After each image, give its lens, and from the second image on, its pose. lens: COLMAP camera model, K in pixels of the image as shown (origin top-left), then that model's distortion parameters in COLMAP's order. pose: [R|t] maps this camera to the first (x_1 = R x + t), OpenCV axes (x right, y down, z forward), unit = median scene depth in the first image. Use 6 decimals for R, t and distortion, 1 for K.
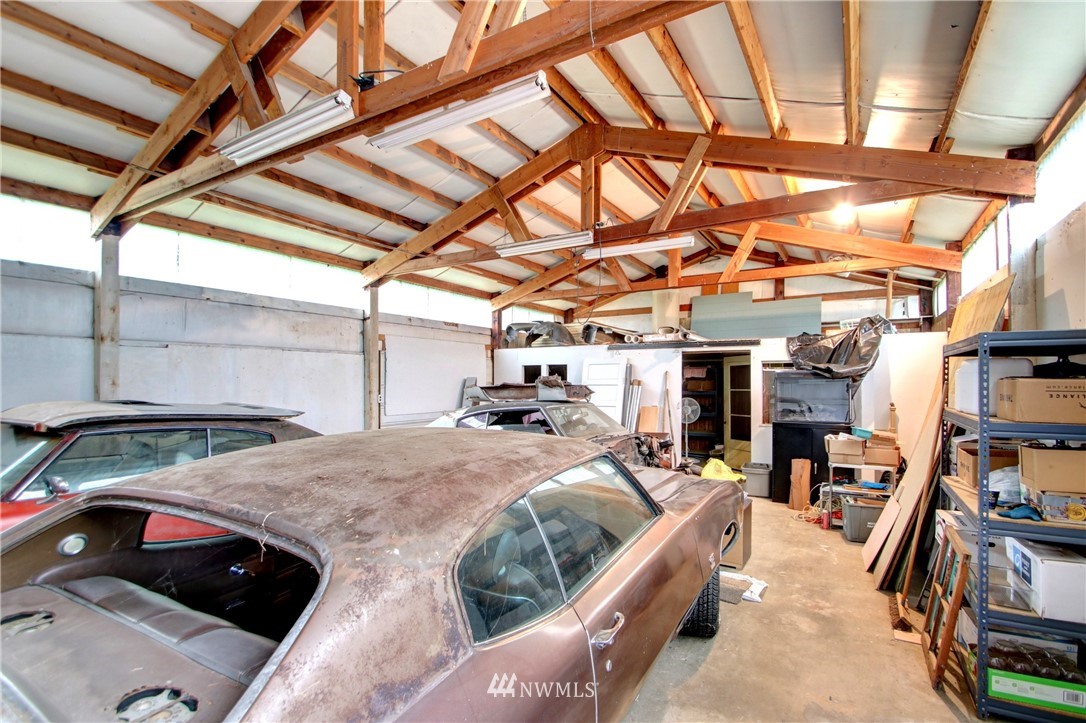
lens RADIAL K [[504.5, 0, 545.6], [0, 504.5, 377.4], [0, 0, 1]] dist [0.023917, -0.007002]
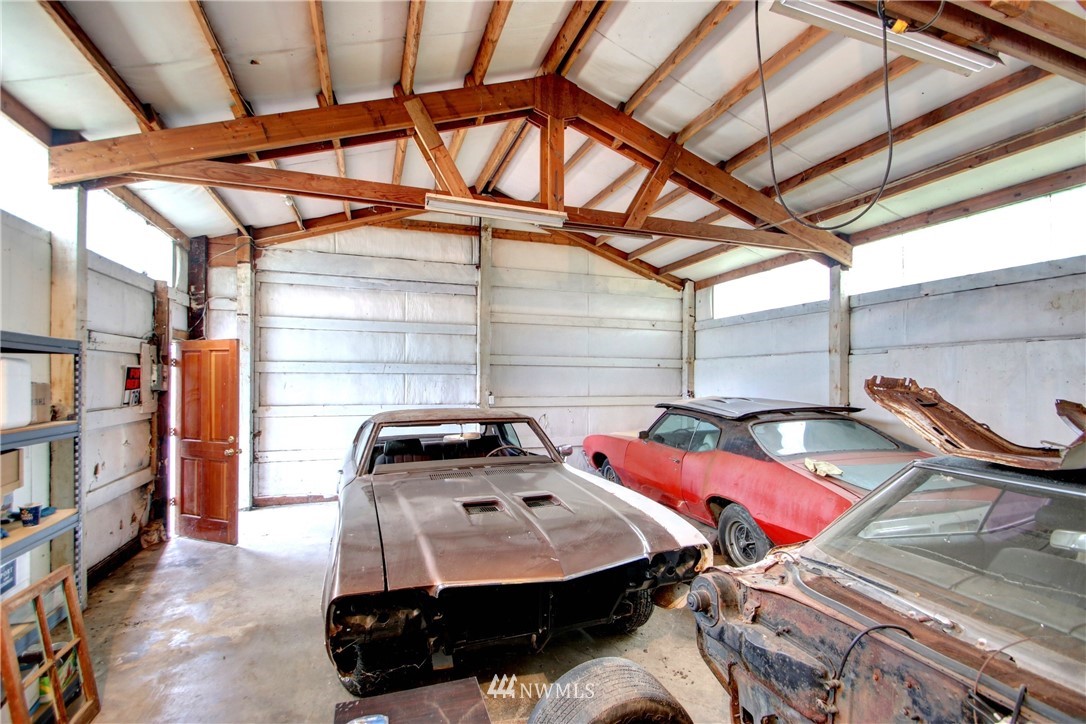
lens RADIAL K [[504.5, 0, 545.6], [0, 504.5, 377.9], [0, 0, 1]] dist [0.023917, -0.007002]
pose [[-0.622885, -0.000295, -0.782314, 0.459442], [0.005544, 0.999973, -0.004791, -0.006325], [0.782294, -0.007321, -0.622866, 1.025943]]
